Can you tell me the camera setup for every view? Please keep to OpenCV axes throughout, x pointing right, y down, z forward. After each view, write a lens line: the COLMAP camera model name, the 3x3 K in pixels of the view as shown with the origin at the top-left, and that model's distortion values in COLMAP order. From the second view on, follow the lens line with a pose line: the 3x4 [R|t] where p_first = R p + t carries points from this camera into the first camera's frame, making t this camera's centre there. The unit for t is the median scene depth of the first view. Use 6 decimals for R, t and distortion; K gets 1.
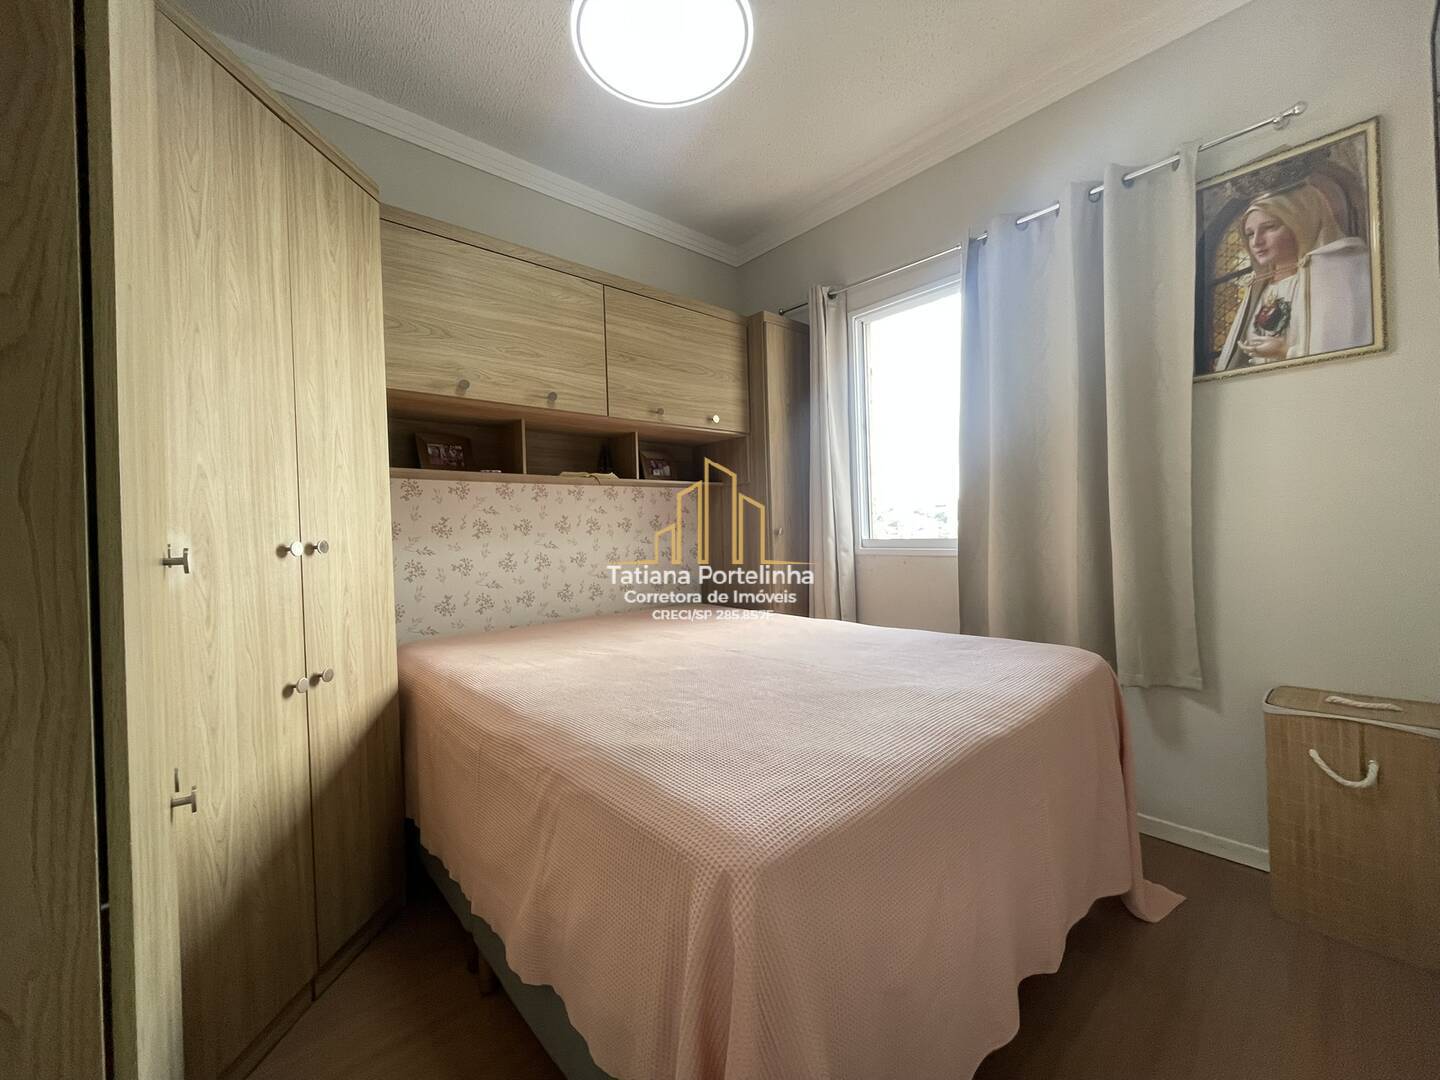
lens RADIAL K [[581.4, 0, 717.8], [0, 581.4, 535.1], [0, 0, 1]] dist [-0.003833, 0.000062]
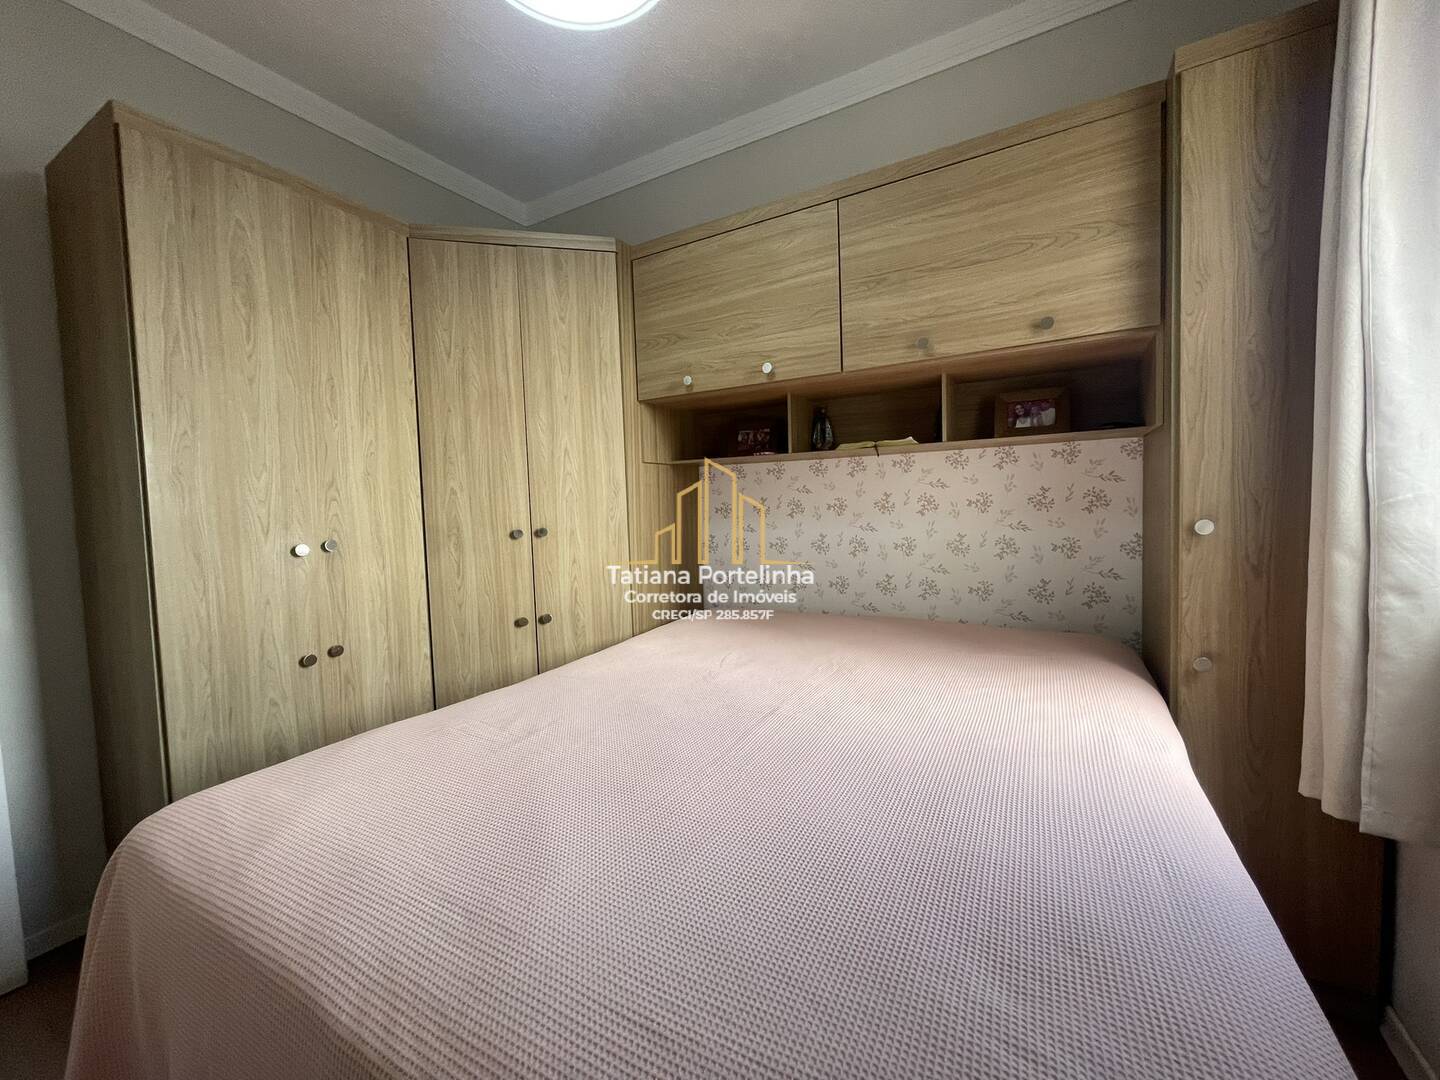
lens RADIAL K [[581.4, 0, 717.8], [0, 581.4, 535.1], [0, 0, 1]] dist [-0.003833, 0.000062]
pose [[0.310211, 0.076470, -0.947587, 0.523795], [0.016994, 0.996154, 0.085953, -0.056060], [0.950516, -0.042767, 0.307718, 0.598001]]
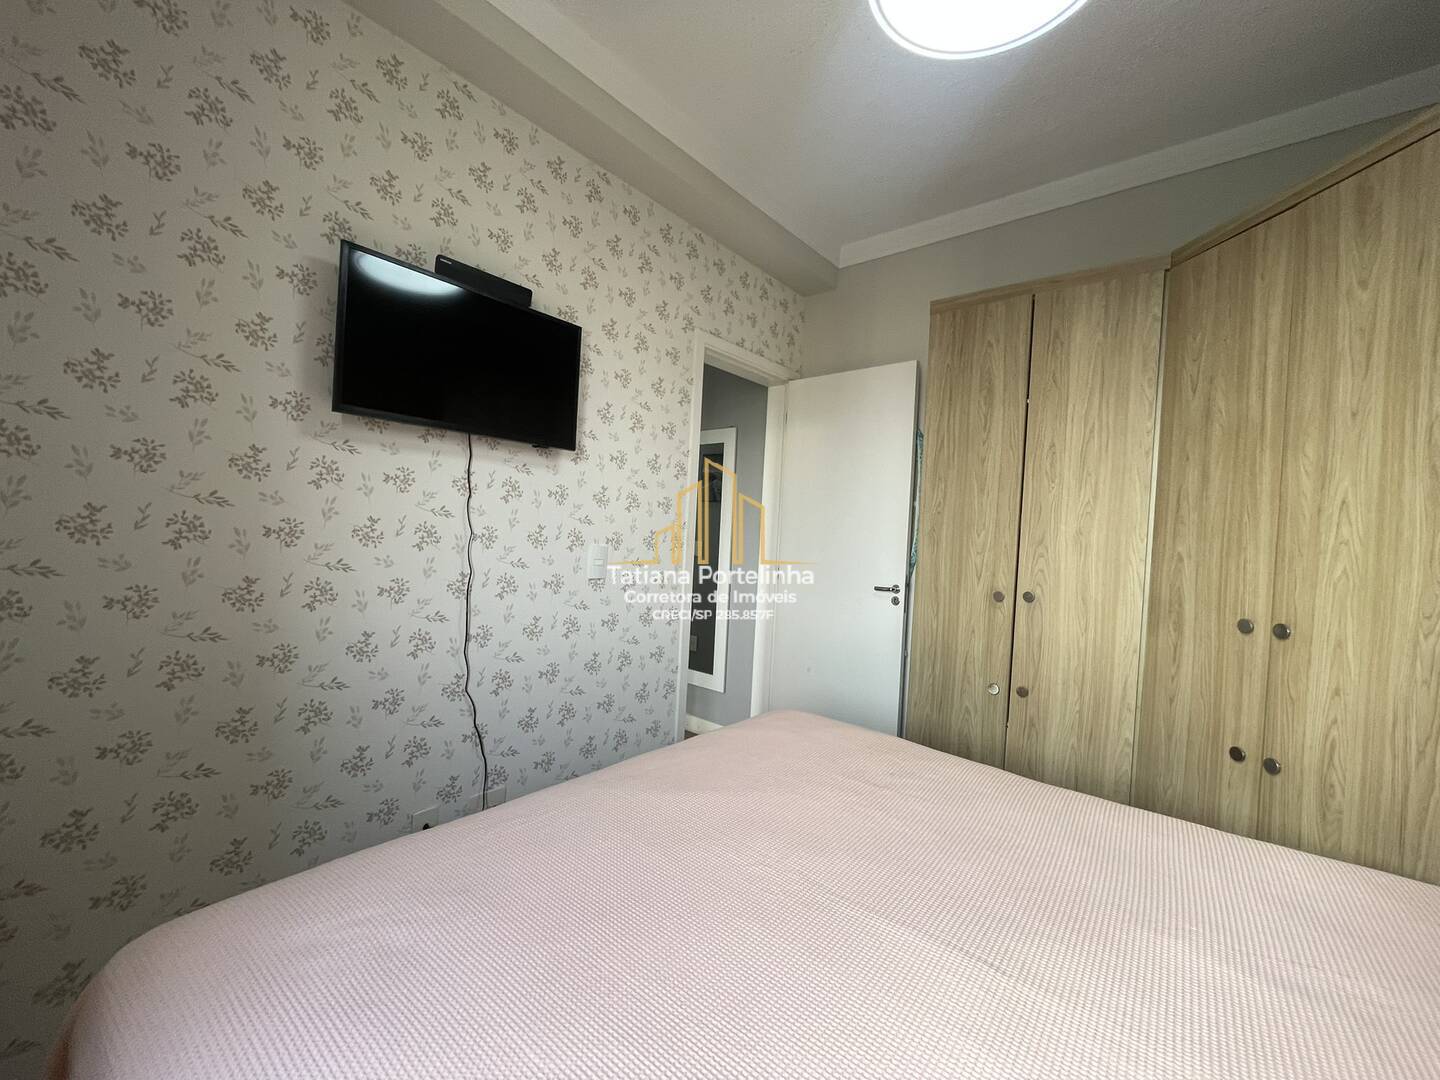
lens RADIAL K [[579.9, 0, 718.2], [0, 579.9, 534.5], [0, 0, 1]] dist [-0.001681, -0.000677]
pose [[-0.990155, -0.019327, -0.138635, 0.221598], [-0.022678, 0.999486, 0.022639, -0.084883], [0.138127, 0.025560, -0.990085, 1.113712]]
